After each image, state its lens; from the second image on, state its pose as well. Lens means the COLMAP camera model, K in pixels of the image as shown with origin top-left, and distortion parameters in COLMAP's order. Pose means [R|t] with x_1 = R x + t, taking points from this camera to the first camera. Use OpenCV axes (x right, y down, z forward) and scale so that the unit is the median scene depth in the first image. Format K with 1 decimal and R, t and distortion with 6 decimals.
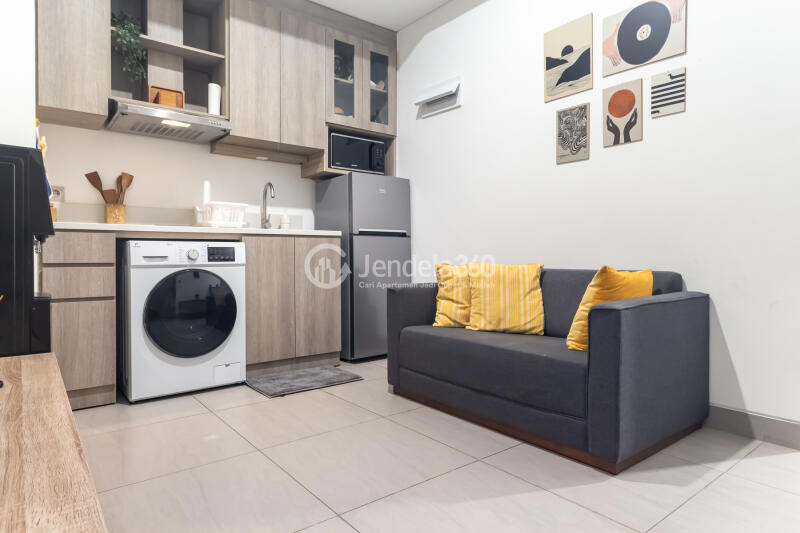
lens RADIAL K [[481.2, 0, 405.3], [0, 481.2, 256.8], [0, 0, 1]] dist [0.005060, 0.000307]
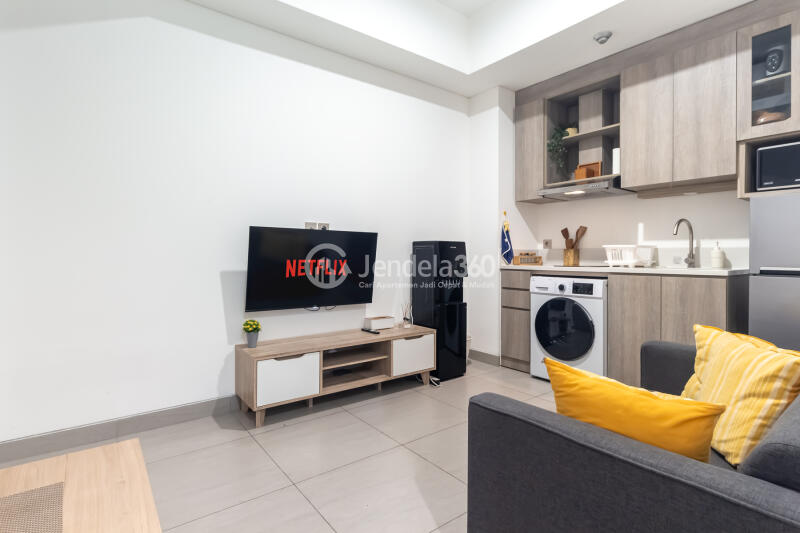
lens RADIAL K [[396.7, 0, 399.7], [0, 396.7, 255.6], [0, 0, 1]] dist [0.000468, 0.000100]
pose [[-0.021083, 0.003623, -0.999771, 0.615451], [-0.003020, 0.999989, 0.003688, -0.084933], [0.999773, 0.003097, -0.021072, 0.458404]]
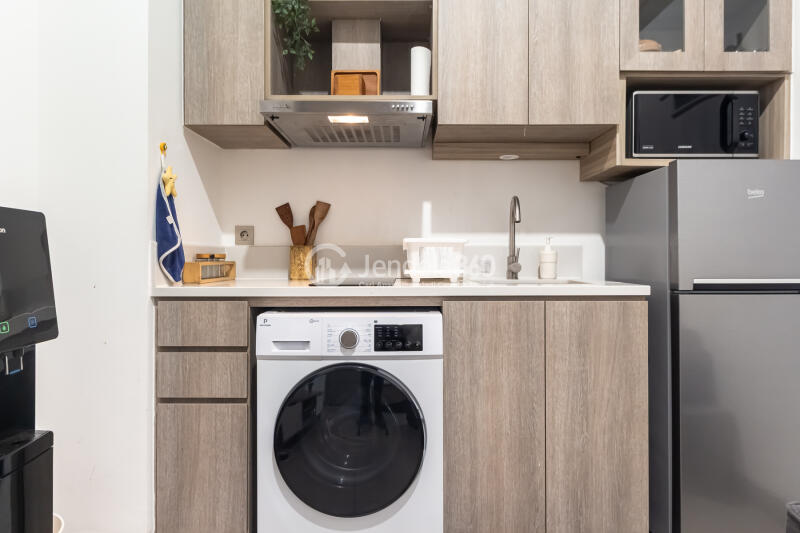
lens RADIAL K [[459.6, 0, 400.4], [0, 459.6, 257.8], [0, 0, 1]] dist [0.002484, -0.001249]
pose [[0.778250, 0.002960, -0.627948, -0.040634], [-0.002450, 0.999996, 0.001677, -0.086191], [0.627950, 0.000233, 0.778253, 0.512245]]
